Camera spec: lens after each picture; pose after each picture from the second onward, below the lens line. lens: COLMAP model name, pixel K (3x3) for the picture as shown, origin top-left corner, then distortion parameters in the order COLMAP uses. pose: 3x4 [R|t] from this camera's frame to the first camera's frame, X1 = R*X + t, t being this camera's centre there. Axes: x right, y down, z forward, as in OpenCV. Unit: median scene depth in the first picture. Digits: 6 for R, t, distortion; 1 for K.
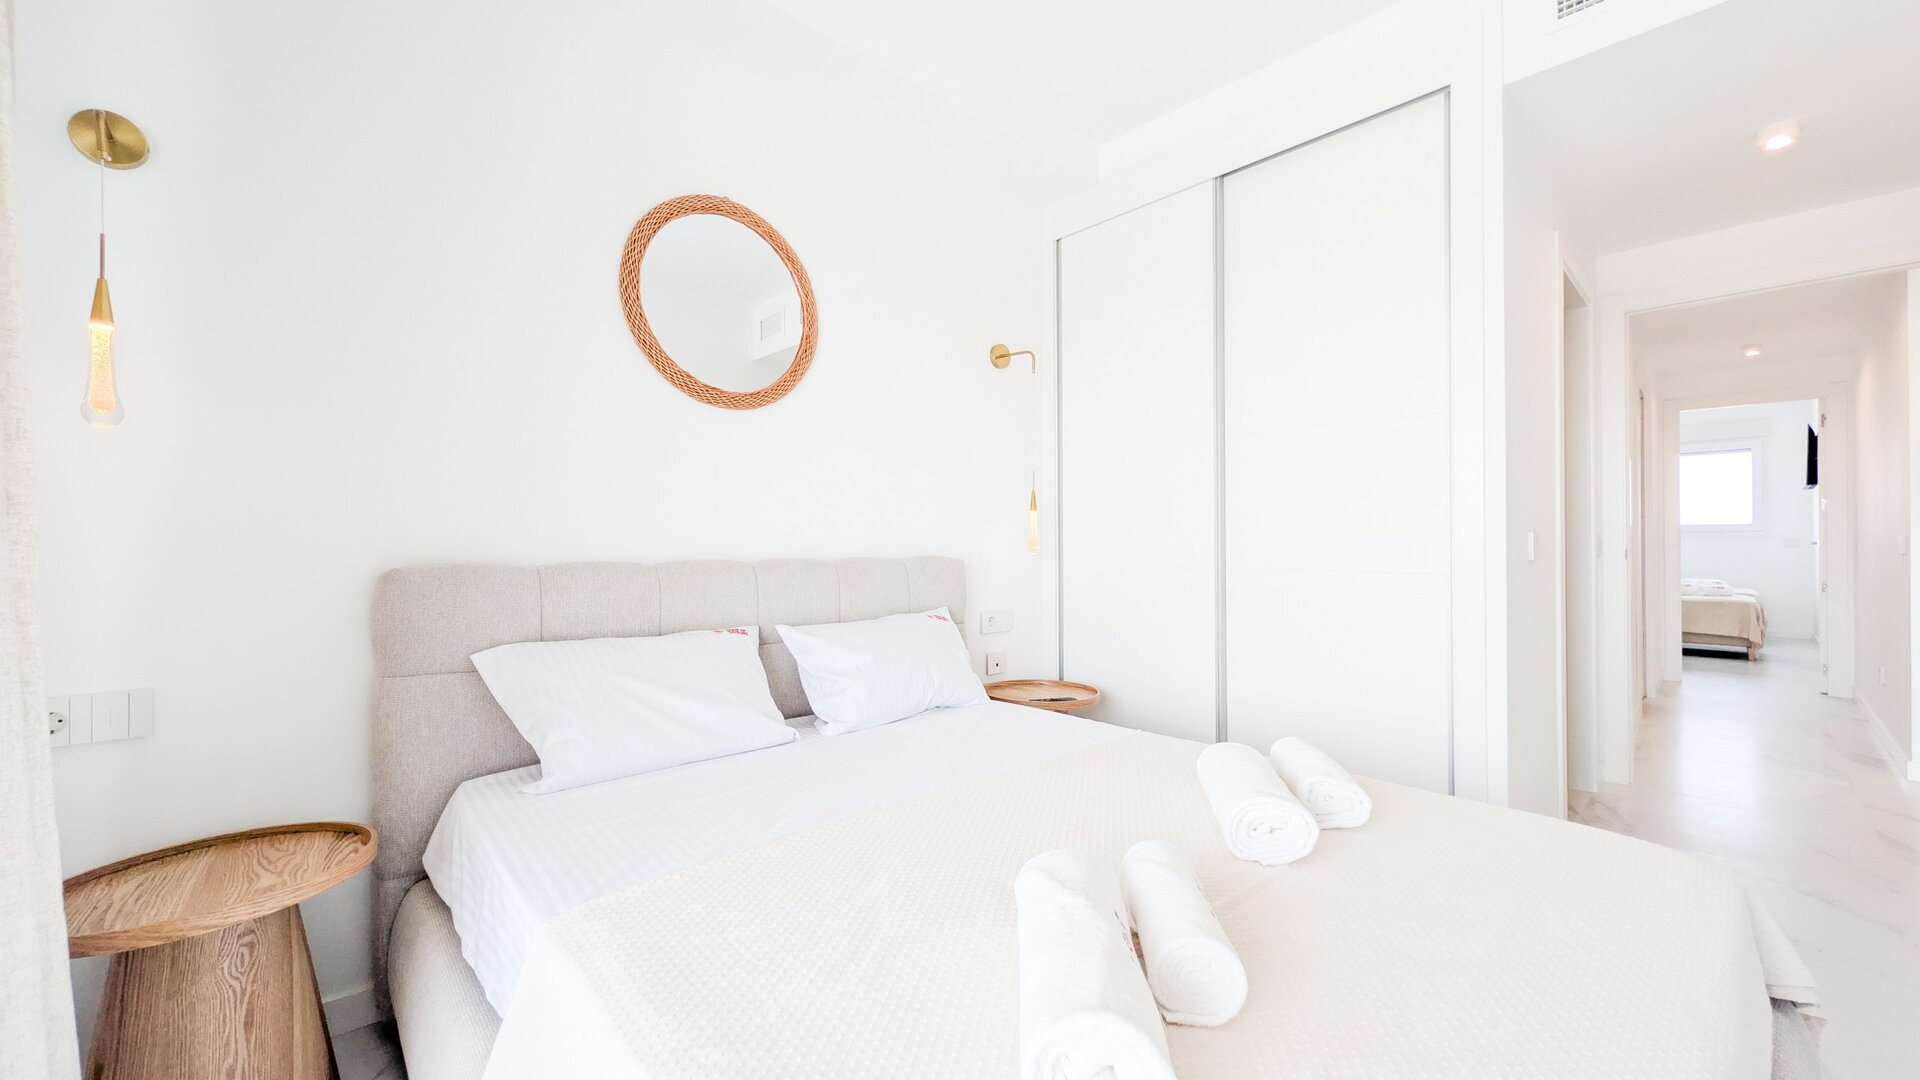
lens RADIAL K [[728.0, 0, 963.0], [0, 728.0, 534.8], [0, 0, 1]] dist [0.000834, 0.000235]
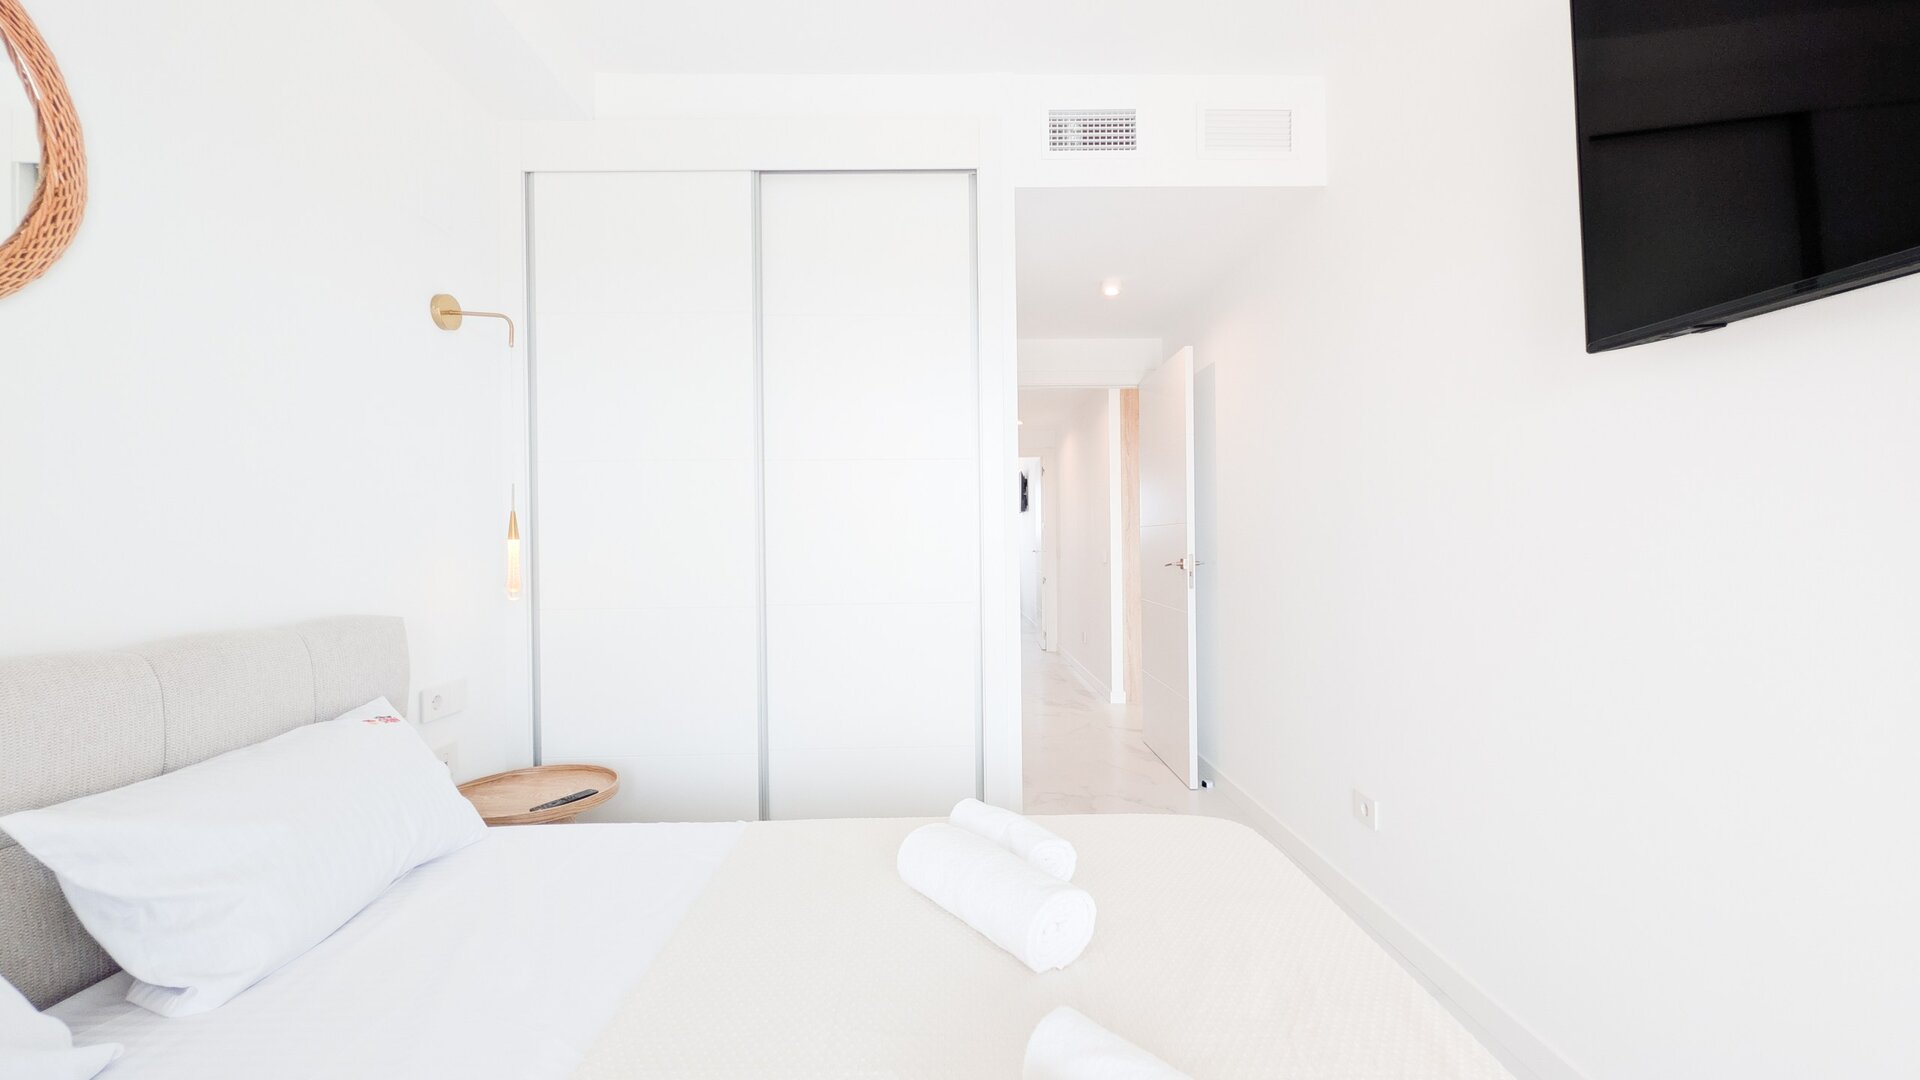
lens RADIAL K [[728.0, 0, 956.6], [0, 728.0, 536.6], [0, 0, 1]] dist [0.000834, 0.000235]
pose [[0.676224, 0.000633, 0.736696, -0.152979], [0.001501, 0.999996, -0.002237, -0.036993], [-0.736694, 0.002618, 0.676221, 0.215051]]
